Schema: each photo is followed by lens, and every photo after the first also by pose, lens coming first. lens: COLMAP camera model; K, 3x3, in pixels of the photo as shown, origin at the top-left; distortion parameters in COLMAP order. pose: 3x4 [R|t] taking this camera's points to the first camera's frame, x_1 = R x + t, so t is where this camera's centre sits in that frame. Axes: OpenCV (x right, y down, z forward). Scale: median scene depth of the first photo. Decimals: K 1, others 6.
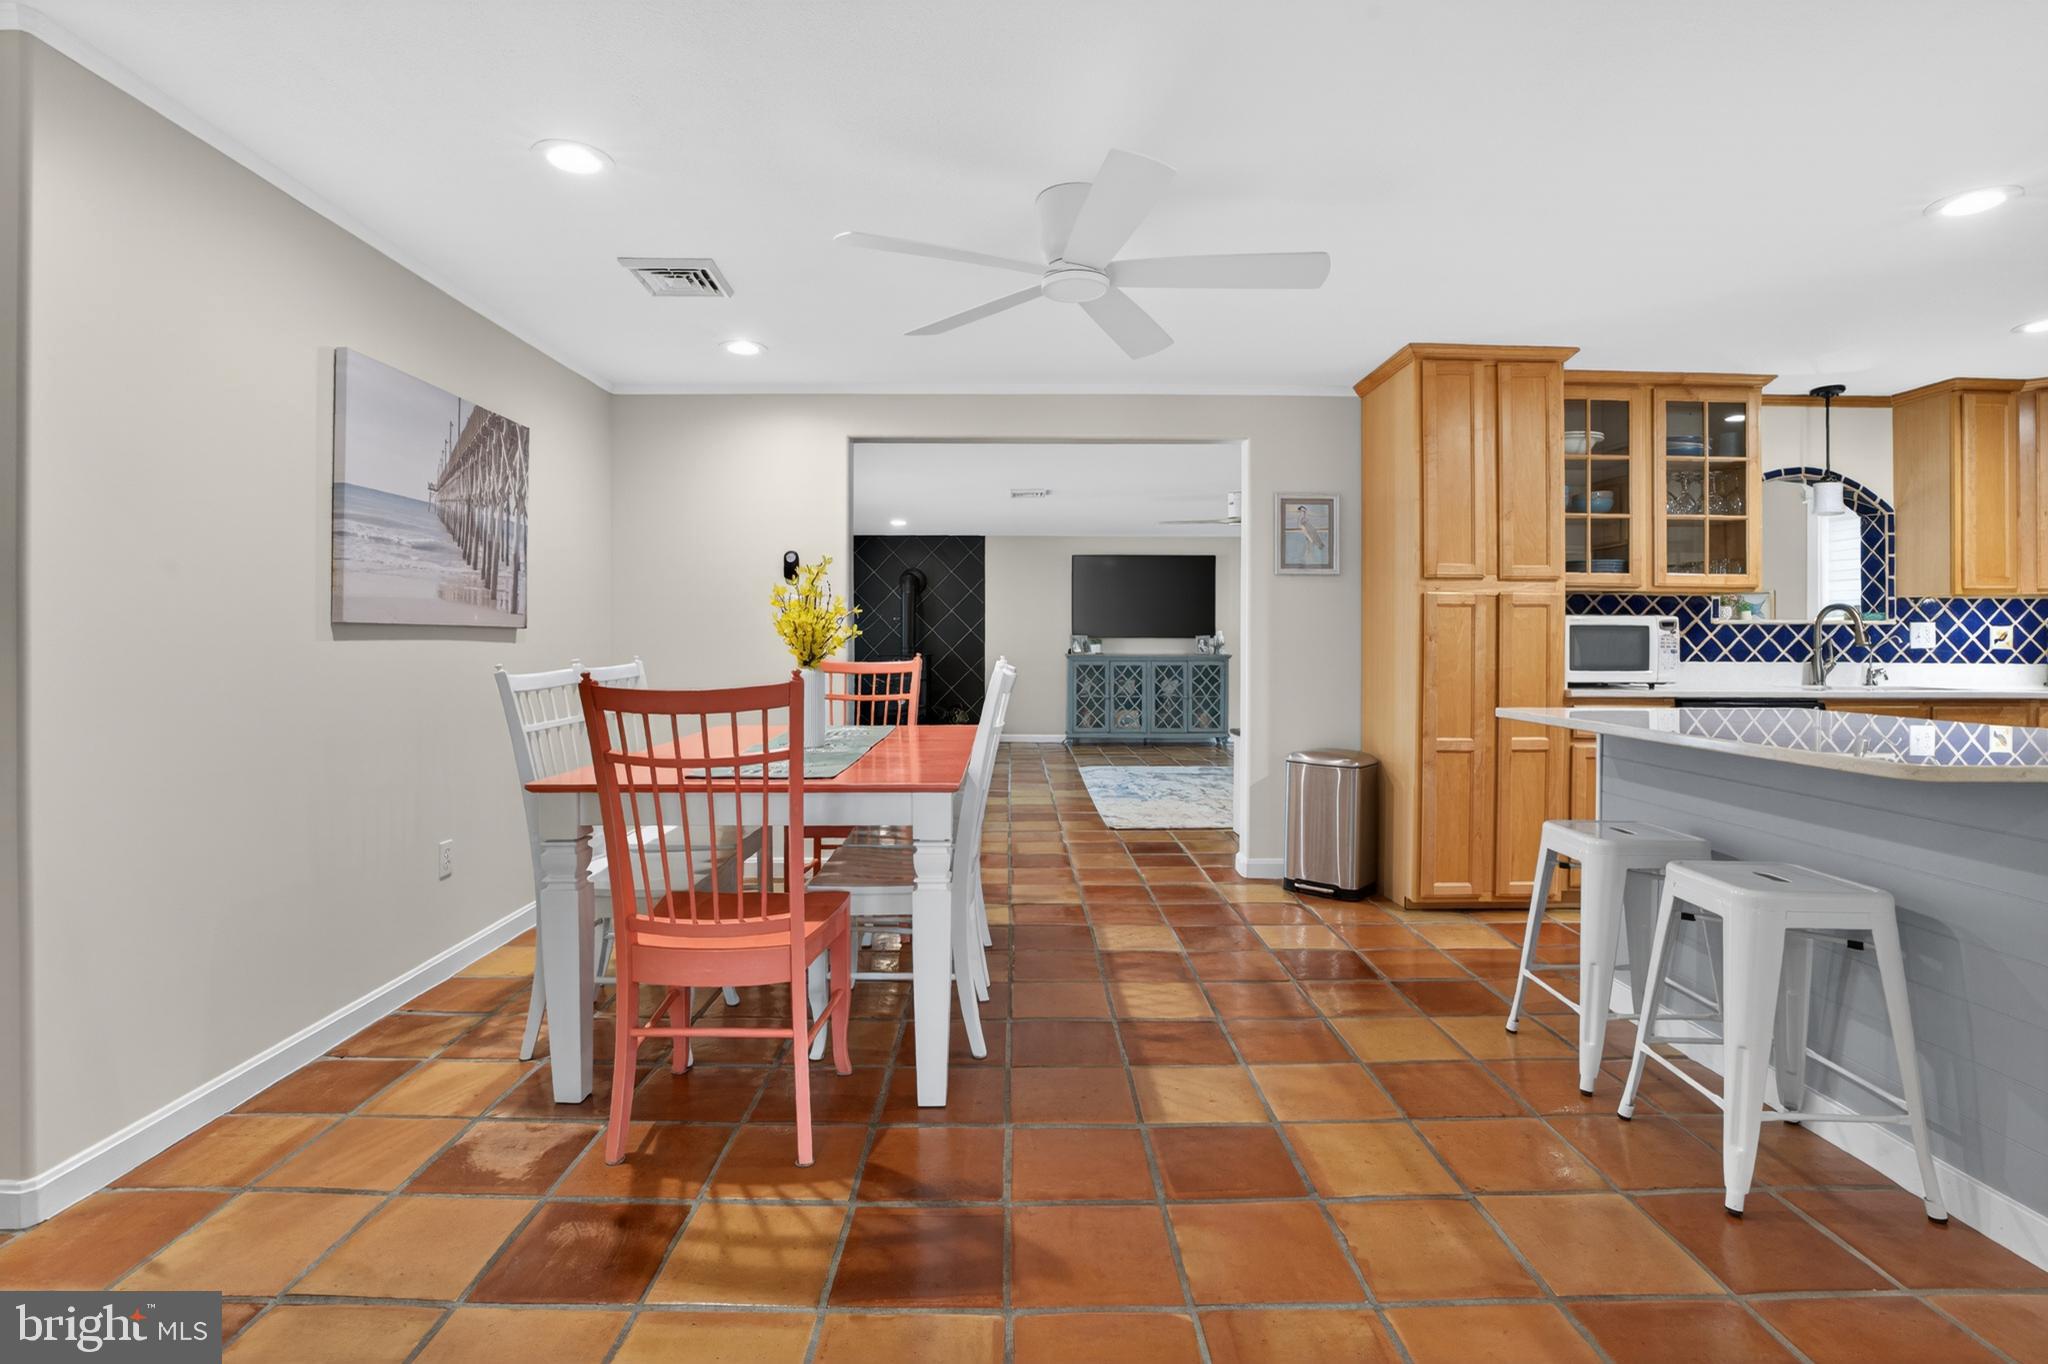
lens RADIAL K [[959.1, 0, 1005.3], [0, 959.1, 641.1], [0, 0, 1]] dist [-0.052668, 0.015219]
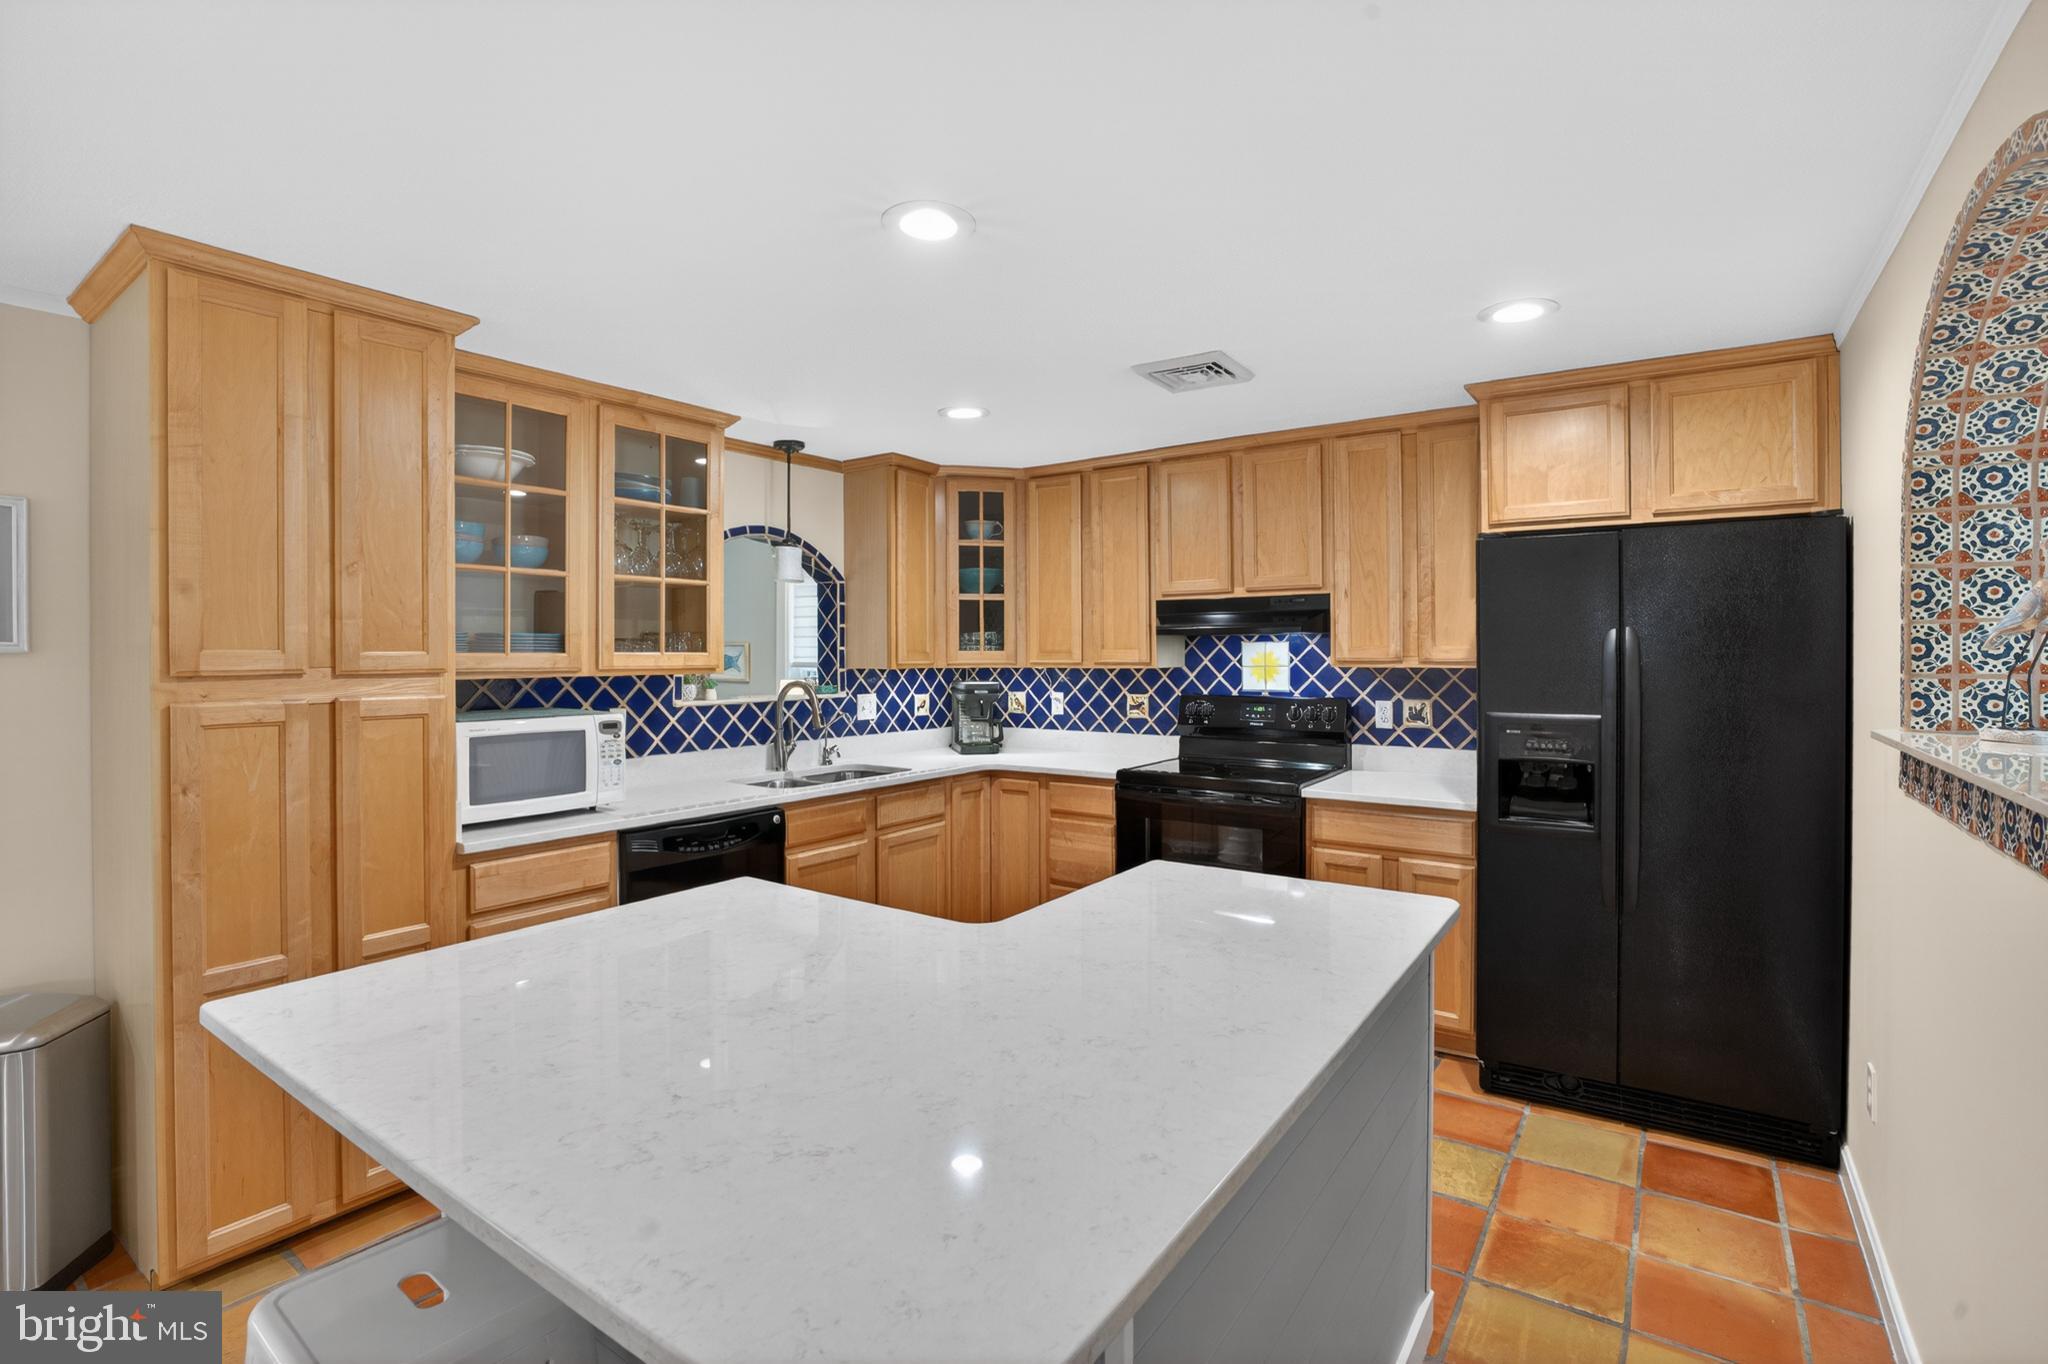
lens RADIAL K [[959.1, 0, 1025.3], [0, 959.1, 651.5], [0, 0, 1]] dist [-0.052668, 0.015219]
pose [[0.579428, -0.005733, 0.815003, 0.267349], [0.003265, 0.999984, 0.004713, -0.074079], [-0.815017, -0.000070, 0.579437, 0.278846]]
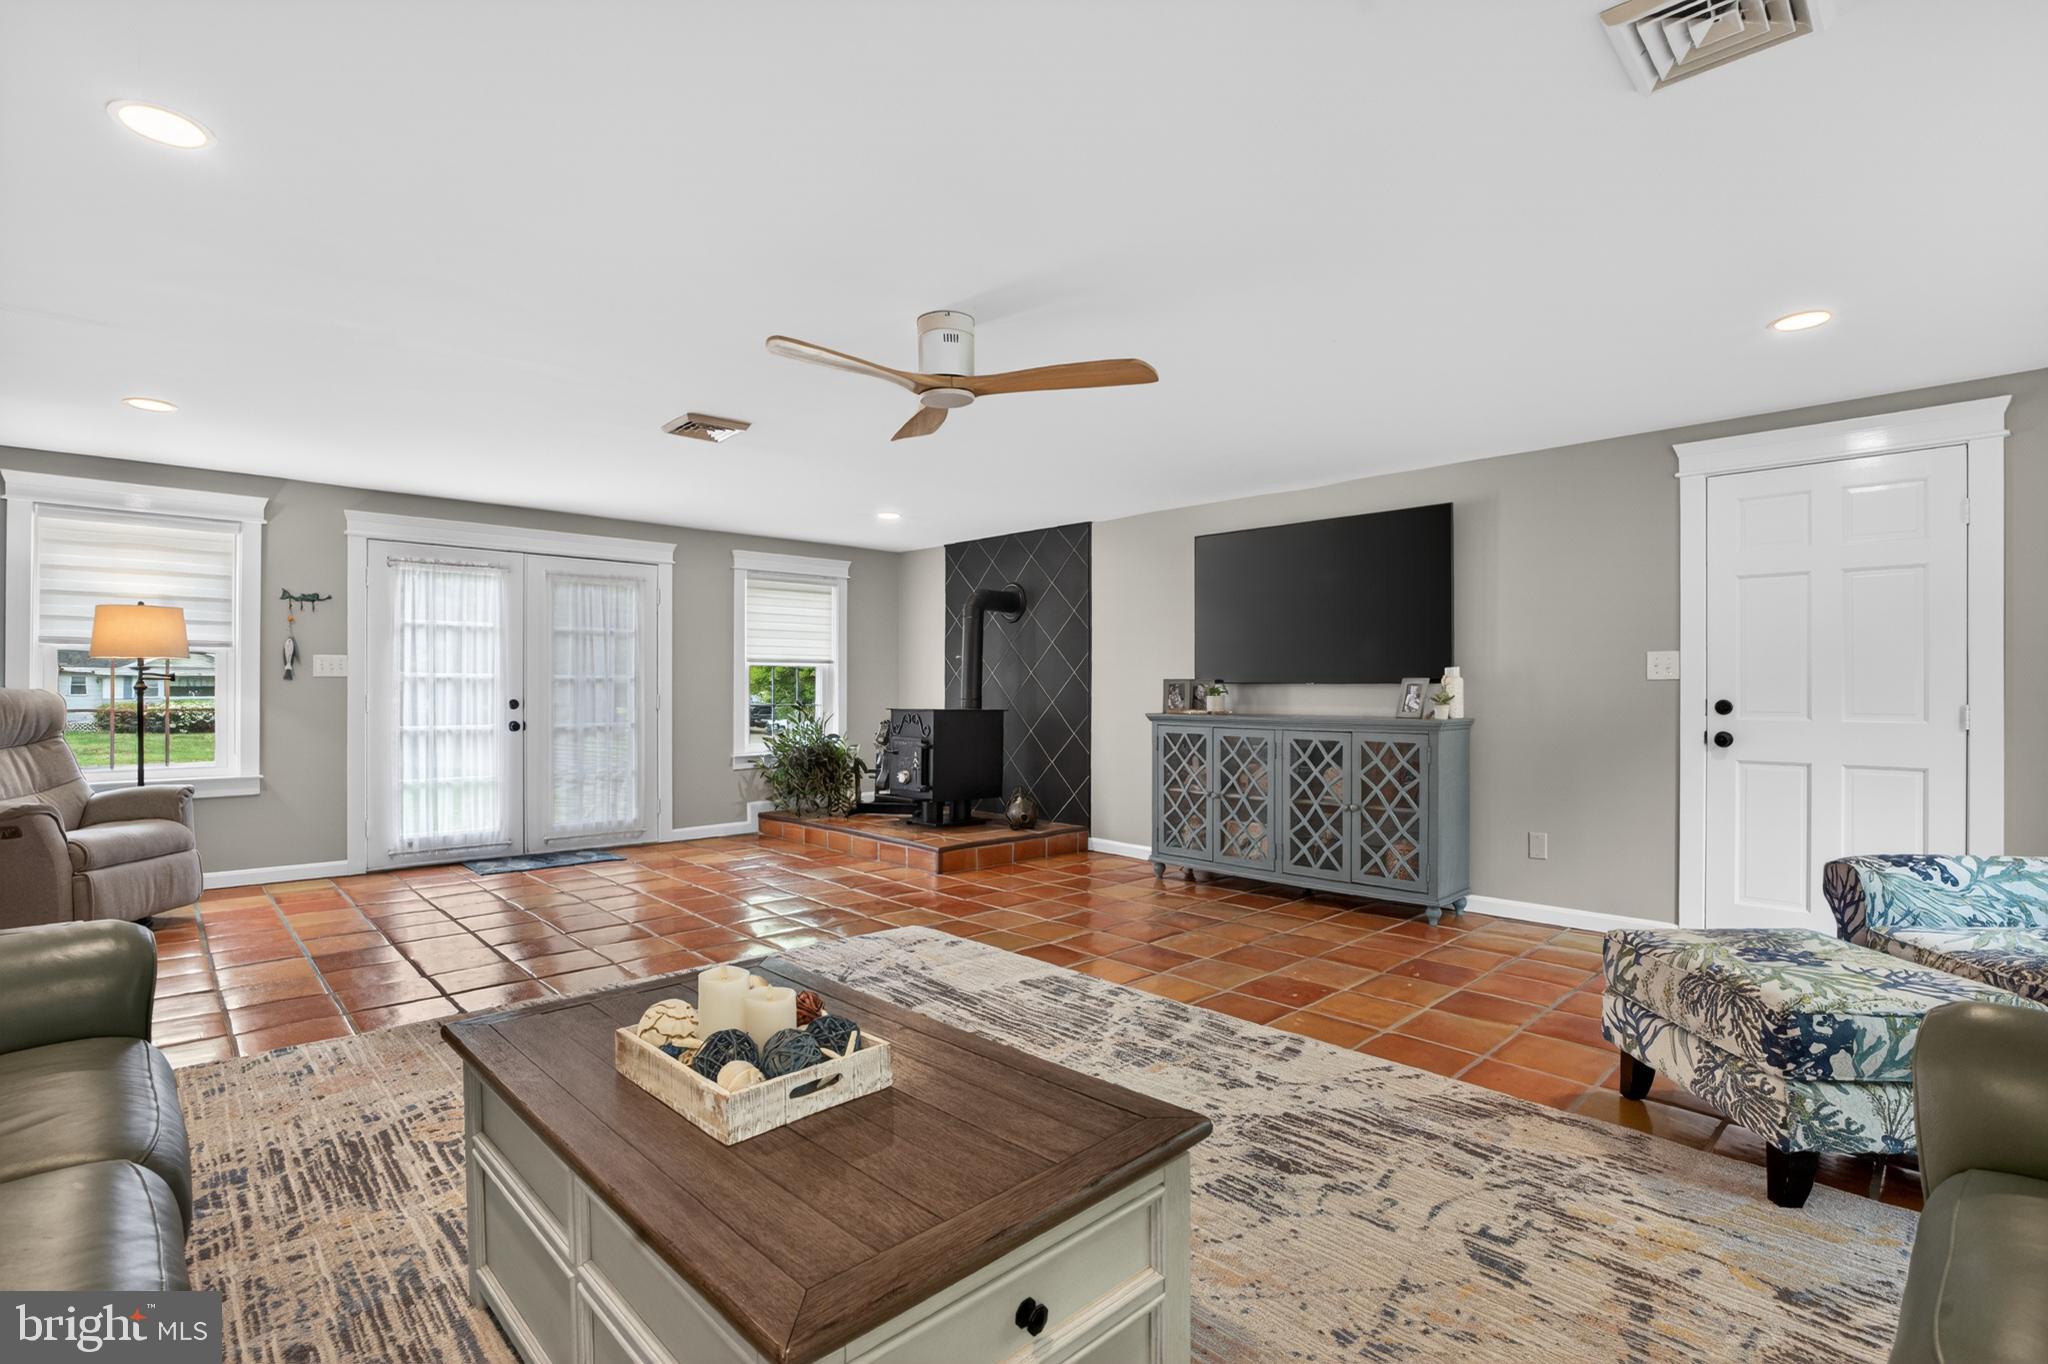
lens RADIAL K [[959.1, 0, 1019.1], [0, 959.1, 671.7], [0, 0, 1]] dist [-0.052668, 0.015219]
pose [[0.693649, -0.011761, -0.720217, 0.993134], [0.000519, 0.999875, -0.015828, -0.003336], [0.720313, 0.010606, 0.693568, 1.323674]]
